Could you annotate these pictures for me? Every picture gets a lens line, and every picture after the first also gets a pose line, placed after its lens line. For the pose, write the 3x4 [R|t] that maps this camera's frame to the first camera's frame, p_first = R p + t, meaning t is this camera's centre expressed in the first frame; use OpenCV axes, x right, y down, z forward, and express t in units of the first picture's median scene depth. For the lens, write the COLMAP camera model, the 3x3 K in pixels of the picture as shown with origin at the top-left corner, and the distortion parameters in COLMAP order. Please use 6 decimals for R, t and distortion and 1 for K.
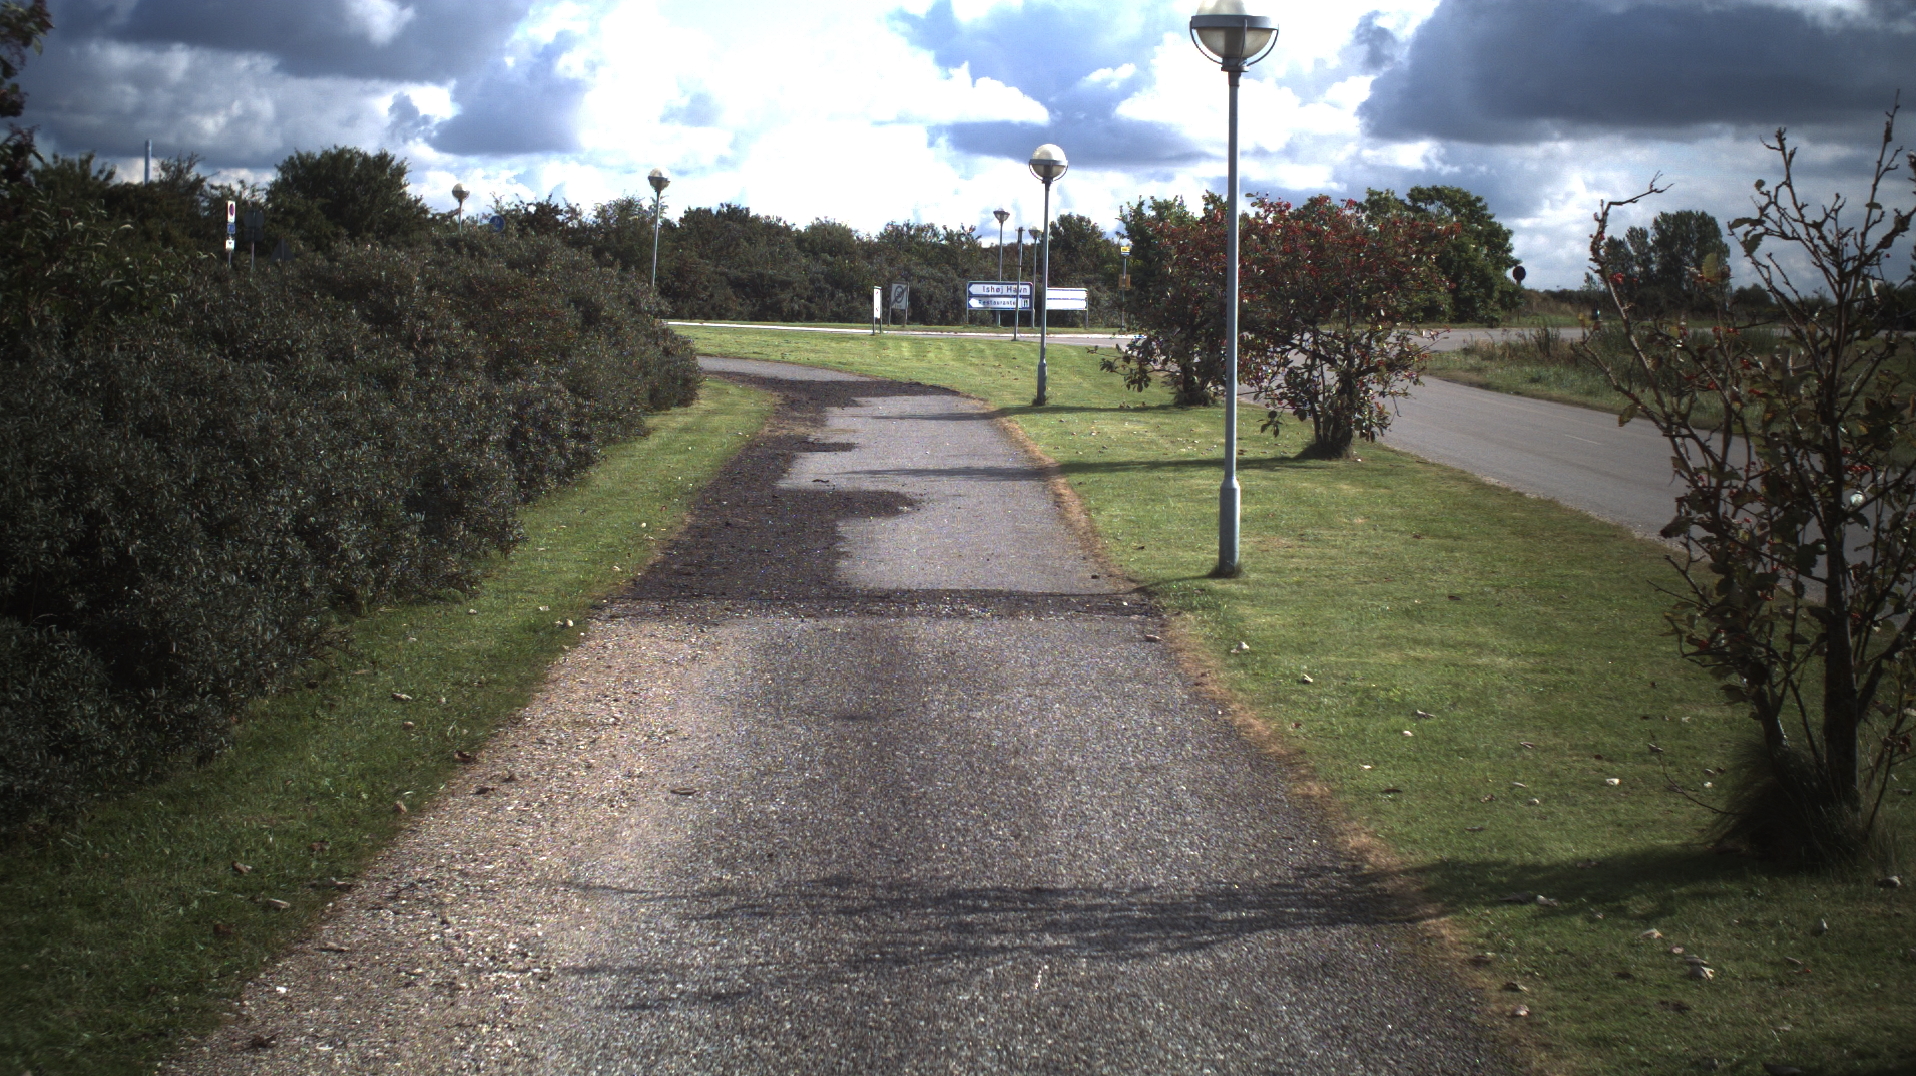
lens RADIAL K [[3415.6, 0, 984.8], [0, 3415.6, 535.0], [0, 0, 1]] dist [-0.310881, 0.469525]
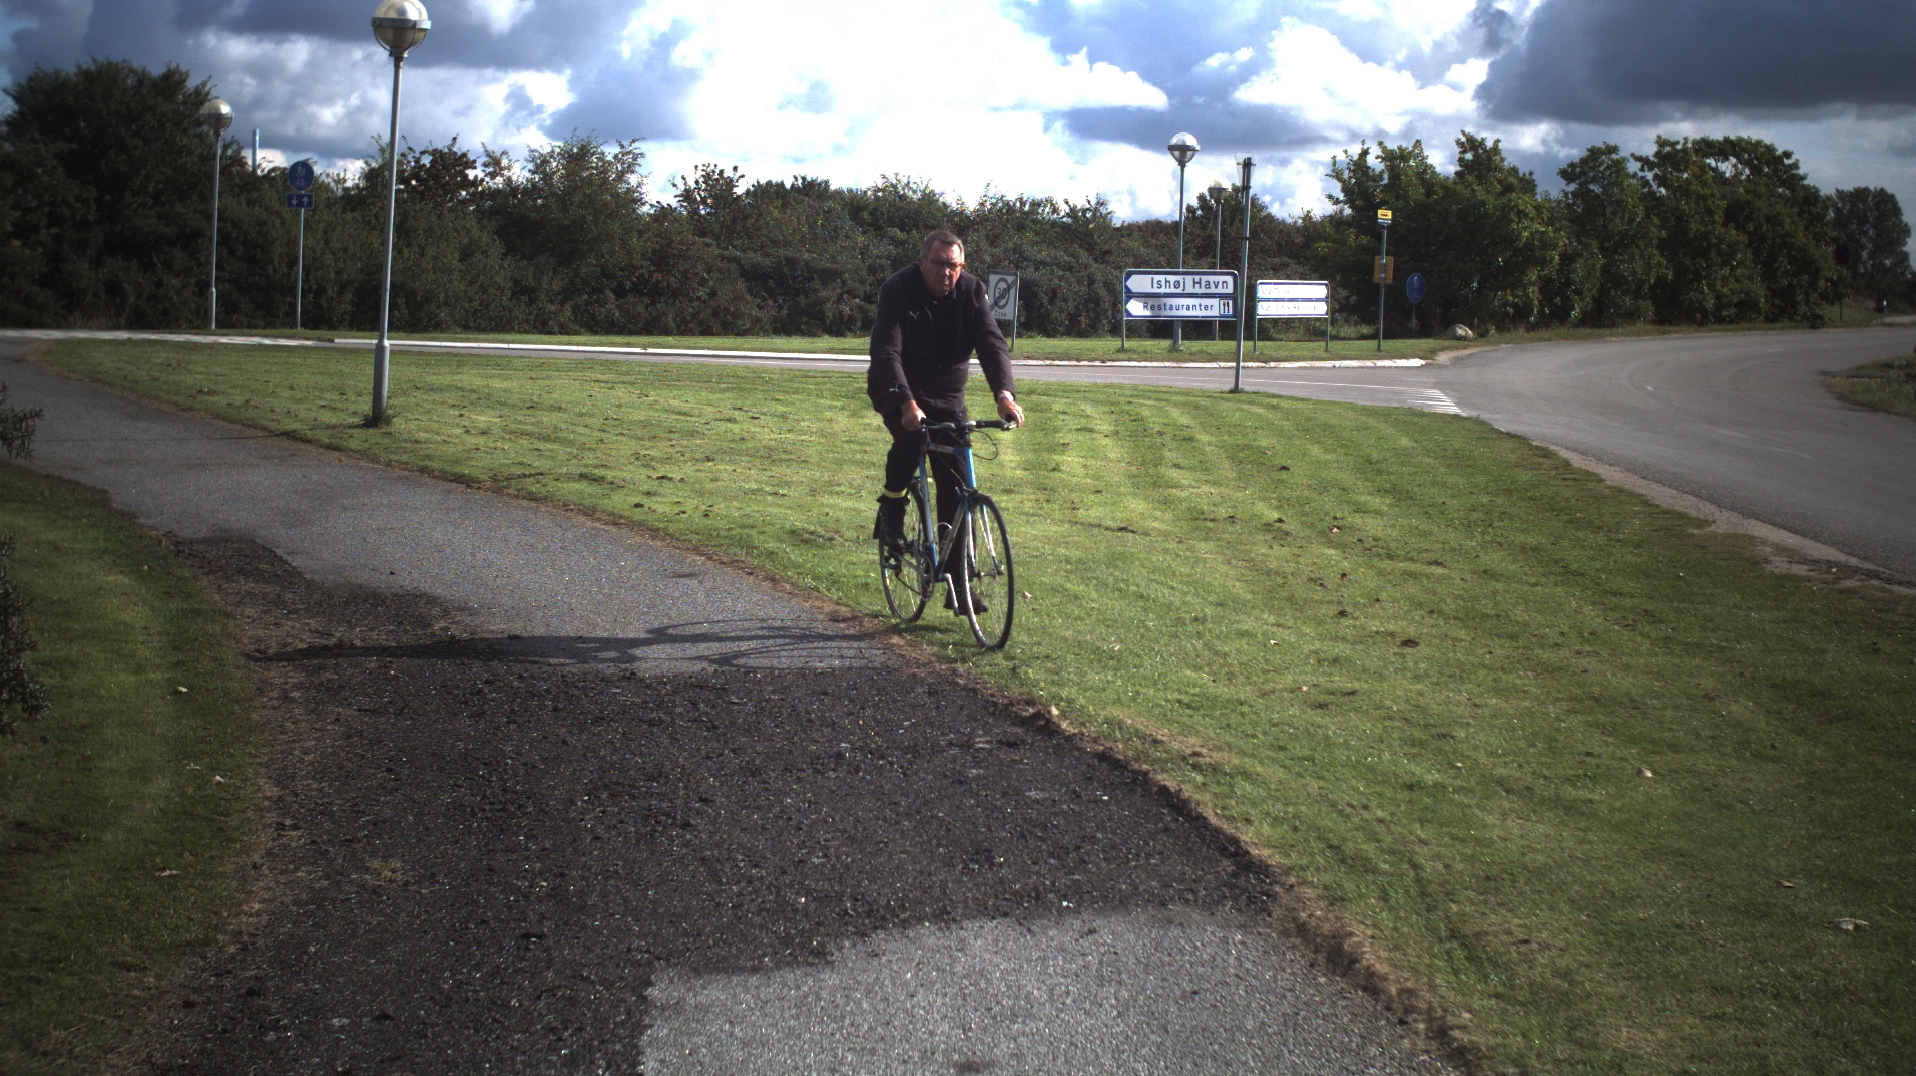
lens RADIAL K [[3415.6, 0, 984.8], [0, 3415.6, 535.0], [0, 0, 1]] dist [-0.310881, 0.469525]
pose [[0.999398, -0.004344, -0.034423, -0.007947], [0.004481, 0.999982, 0.003908, -0.030104], [0.034405, -0.004060, 0.999400, 0.400836]]
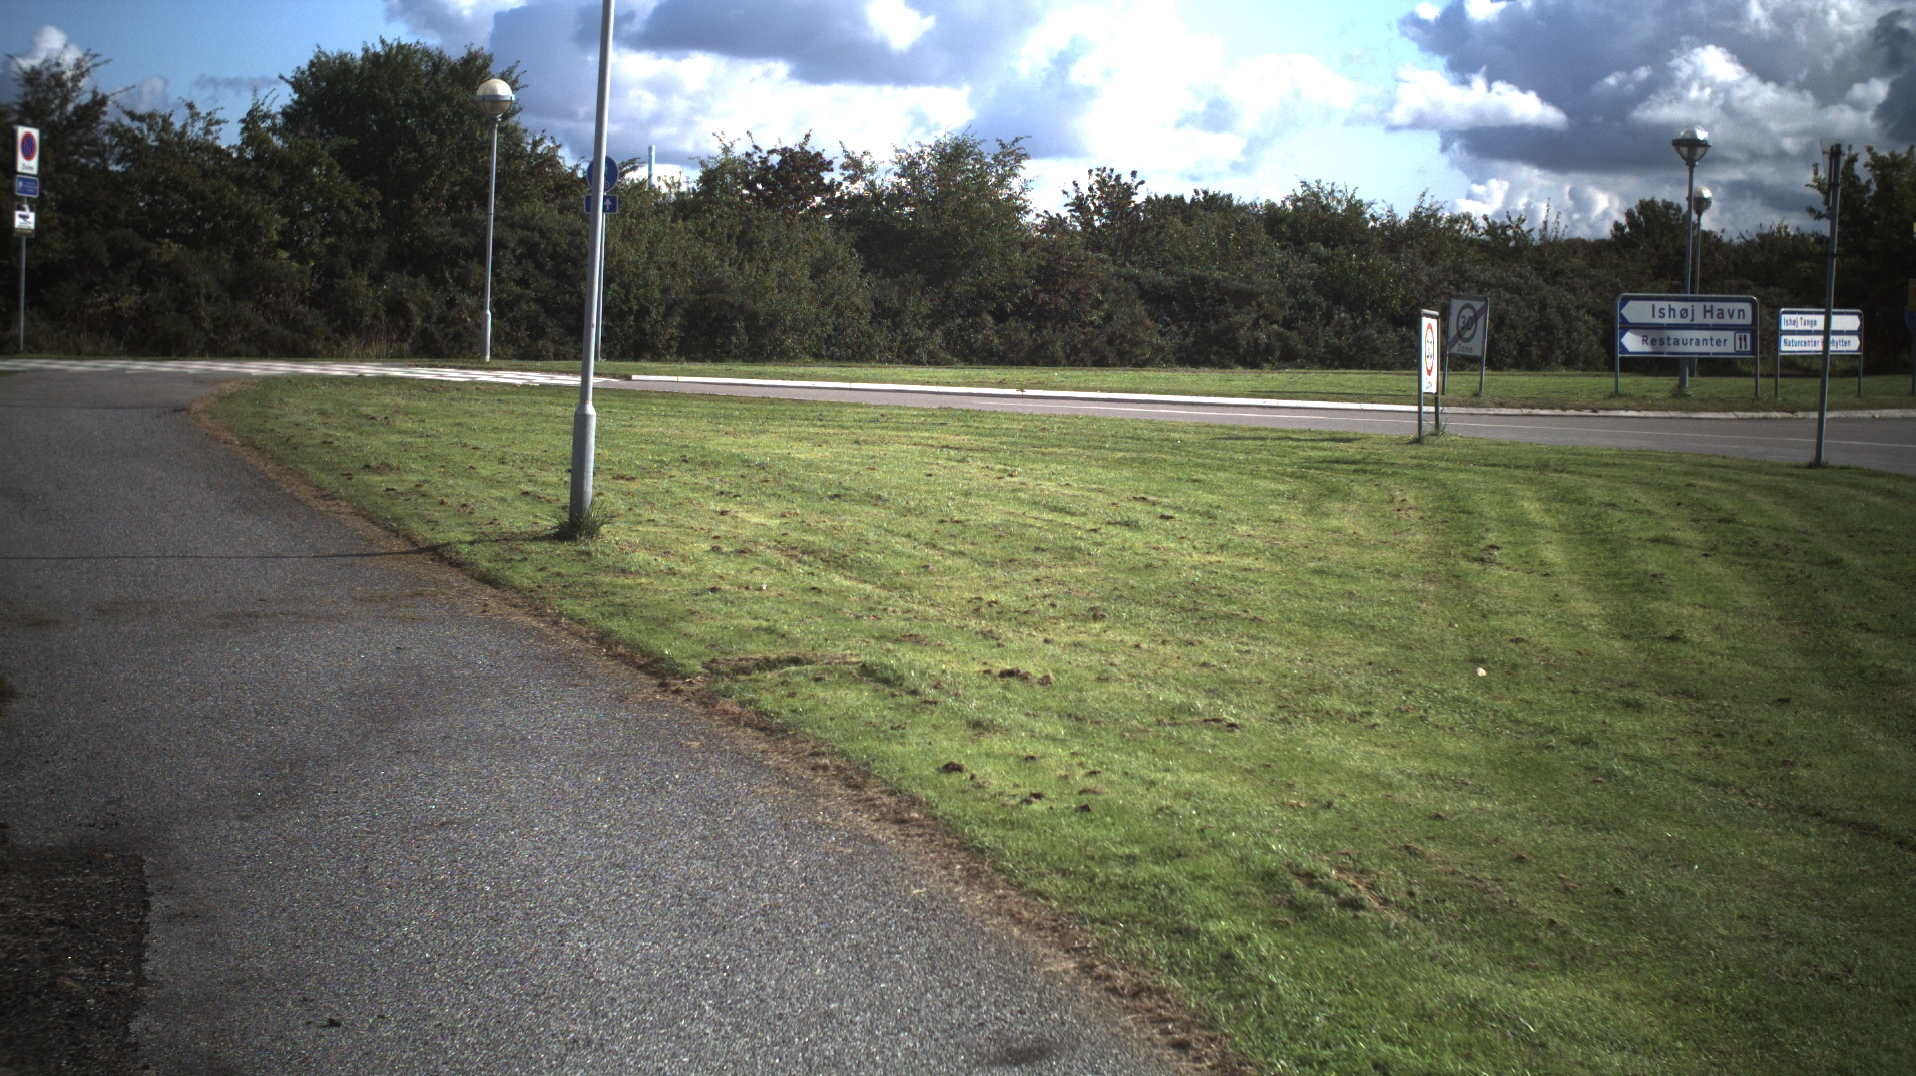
lens RADIAL K [[3415.6, 0, 984.8], [0, 3415.6, 535.0], [0, 0, 1]] dist [-0.310881, 0.469525]
pose [[0.988752, 0.004758, -0.149490, -0.019196], [-0.005016, 0.999987, -0.001345, -0.038072], [0.149482, 0.002080, 0.988762, 0.501255]]
